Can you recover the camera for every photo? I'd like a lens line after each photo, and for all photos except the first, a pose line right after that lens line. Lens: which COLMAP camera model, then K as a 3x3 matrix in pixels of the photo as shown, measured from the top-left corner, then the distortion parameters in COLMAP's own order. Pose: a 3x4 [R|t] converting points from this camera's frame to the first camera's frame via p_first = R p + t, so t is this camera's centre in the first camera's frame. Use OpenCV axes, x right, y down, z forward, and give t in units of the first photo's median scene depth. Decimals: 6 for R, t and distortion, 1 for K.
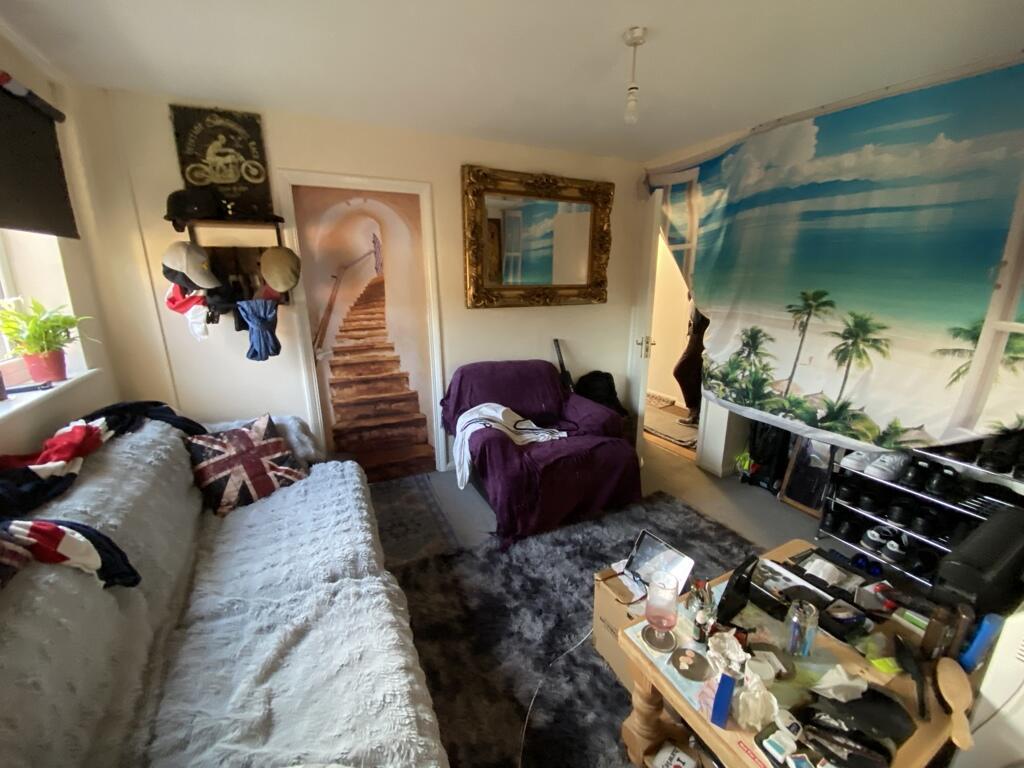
lens RADIAL K [[411.1, 0, 512.0], [0, 411.1, 384.0], [0, 0, 1]] dist [0.000876, -0.012676]
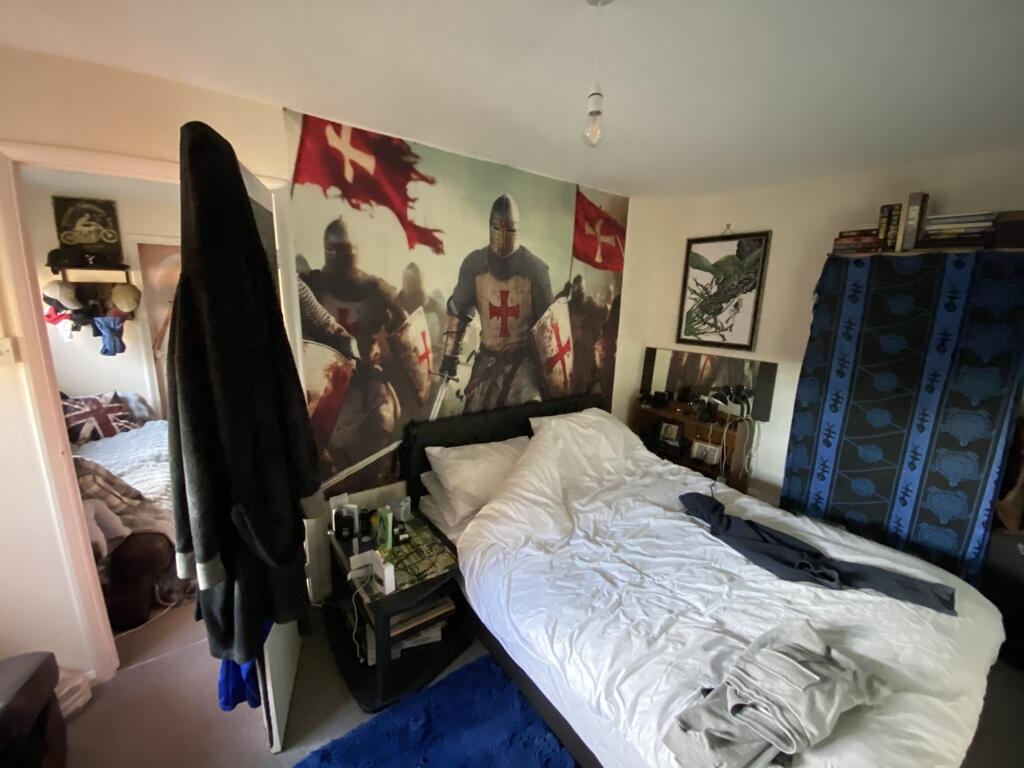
lens RADIAL K [[411.1, 0, 512.0], [0, 411.1, 384.0], [0, 0, 1]] dist [0.000876, -0.012676]
pose [[0.980805, -0.004203, 0.194946, 0.604384], [0.012745, 0.999012, -0.042585, 0.141642], [-0.194574, 0.044252, 0.979889, -0.834173]]
